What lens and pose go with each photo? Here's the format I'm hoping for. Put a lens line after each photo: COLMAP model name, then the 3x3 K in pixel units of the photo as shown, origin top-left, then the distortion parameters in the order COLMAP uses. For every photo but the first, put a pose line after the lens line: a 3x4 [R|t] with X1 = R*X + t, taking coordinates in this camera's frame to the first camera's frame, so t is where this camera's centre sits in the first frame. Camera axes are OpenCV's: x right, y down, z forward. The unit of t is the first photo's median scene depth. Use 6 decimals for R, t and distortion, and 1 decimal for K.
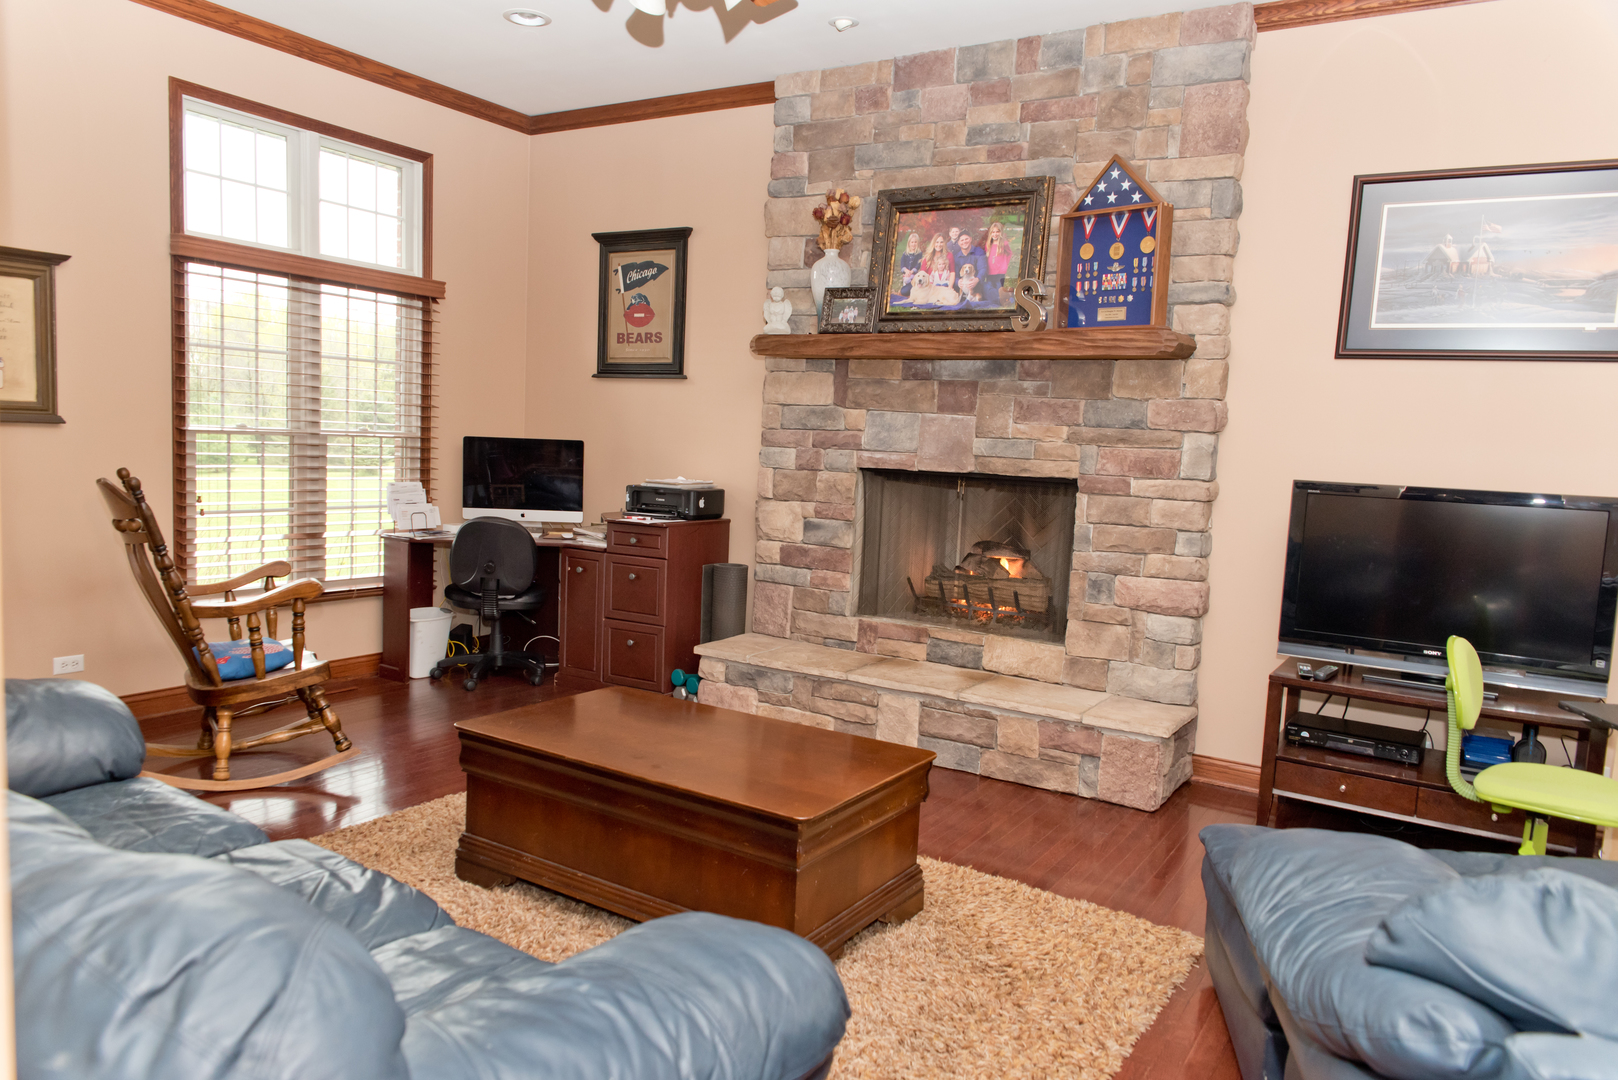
lens RADIAL K [[1107.6, 0, 805.9], [0, 1107.6, 541.7], [0, 0, 1]] dist [0.002129, -0.001563]
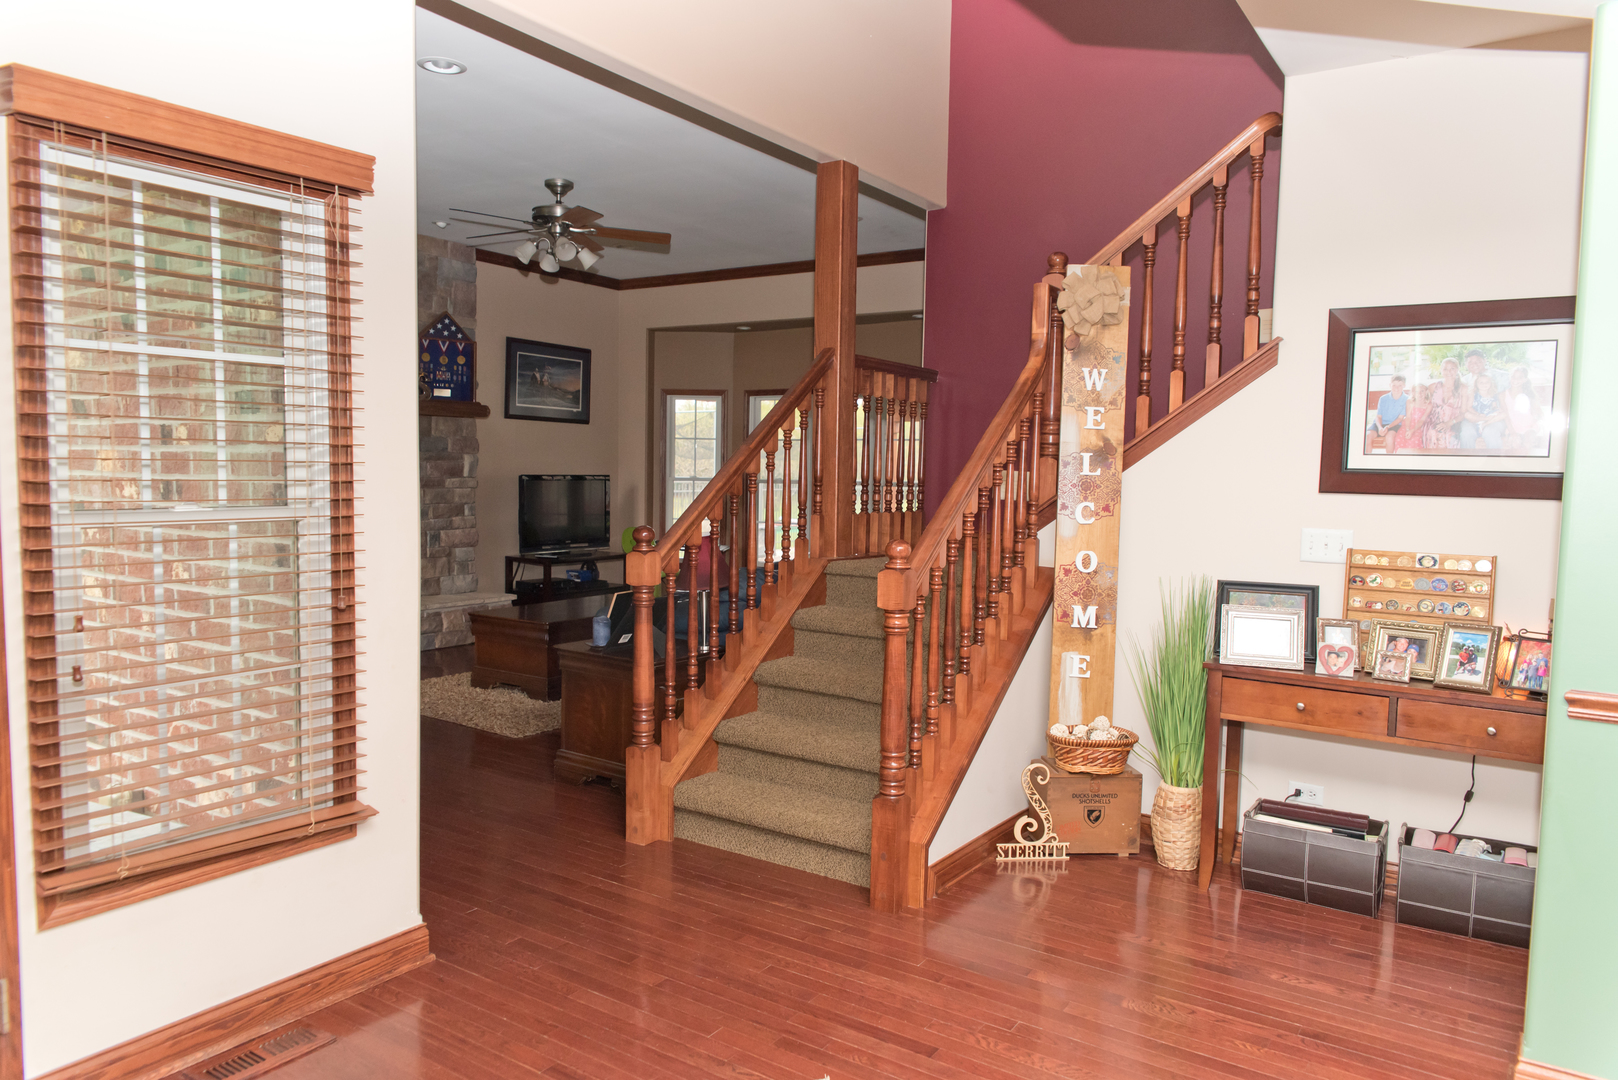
lens RADIAL K [[1075.0, 0, 813.9], [0, 1075.0, 552.9], [0, 0, 1]] dist [-0.022180, -0.001679]
pose [[0.031386, -0.120370, 0.992233, -1.461378], [0.085910, 0.989373, 0.117306, -0.088196], [-0.995808, 0.081561, 0.041393, 0.290883]]
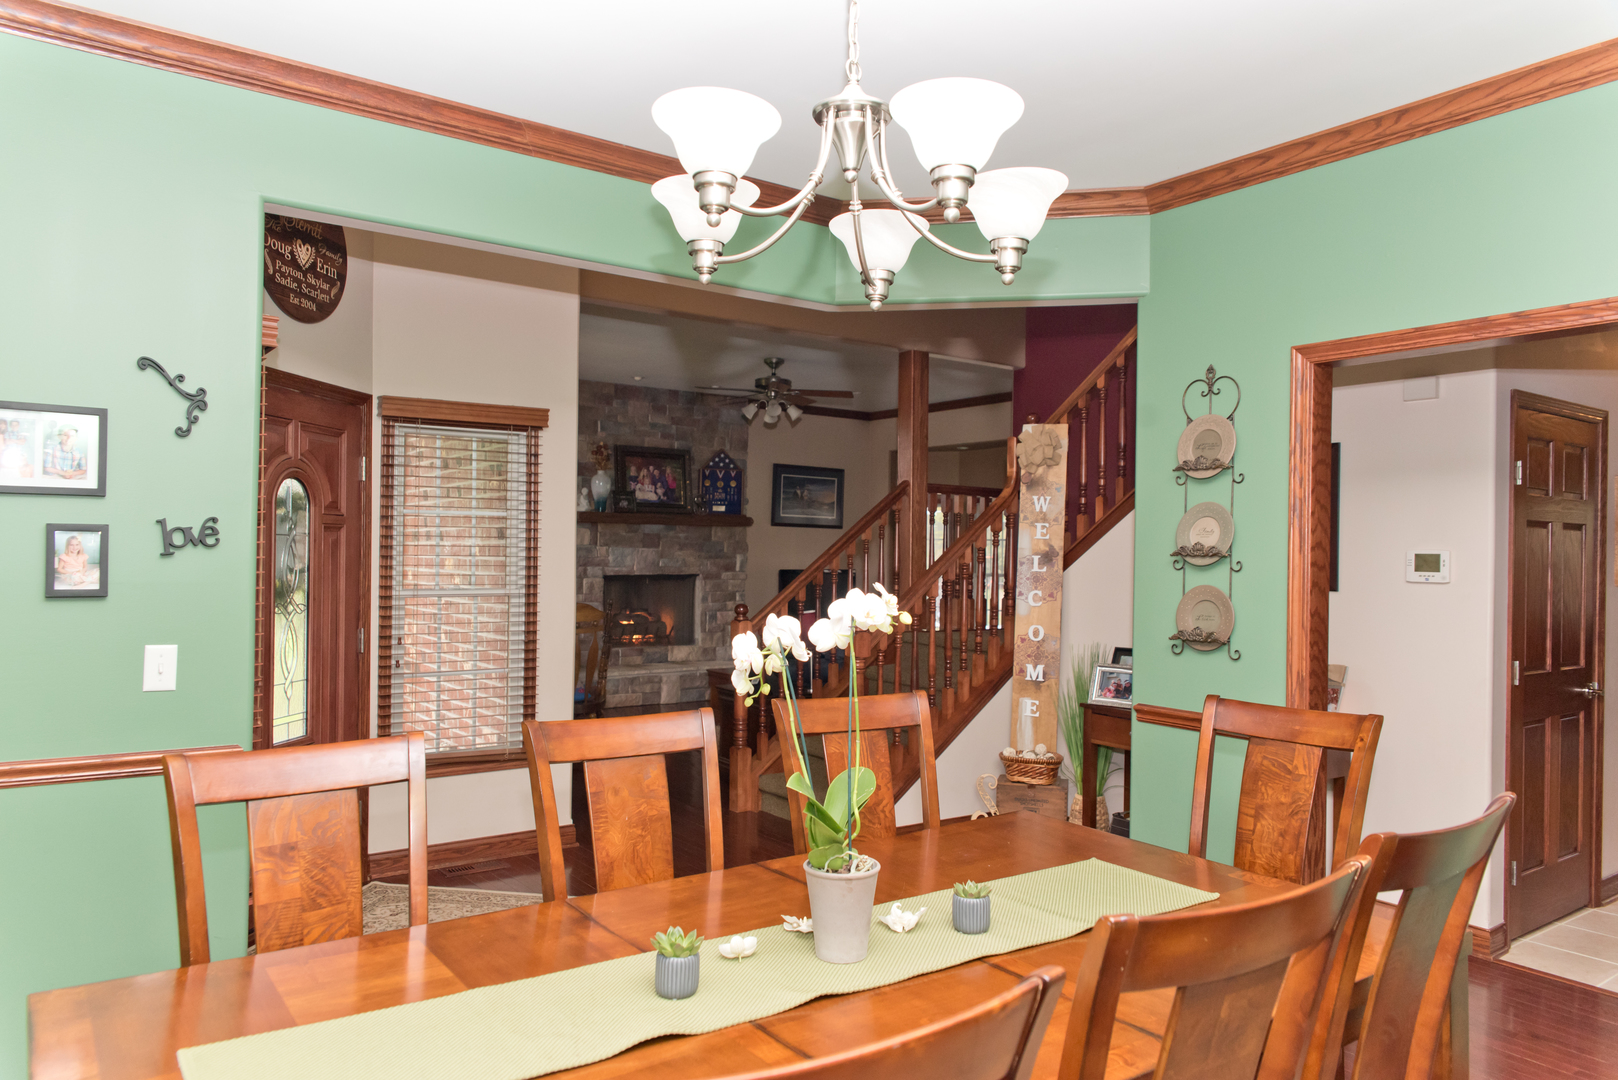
lens RADIAL K [[1075.0, 0, 813.9], [0, 1075.0, 552.9], [0, 0, 1]] dist [-0.022180, -0.001679]
pose [[0.378046, -0.035964, 0.925088, -1.802225], [0.097834, 0.995202, -0.001291, -0.074290], [-0.920603, 0.090993, 0.379751, -0.119692]]
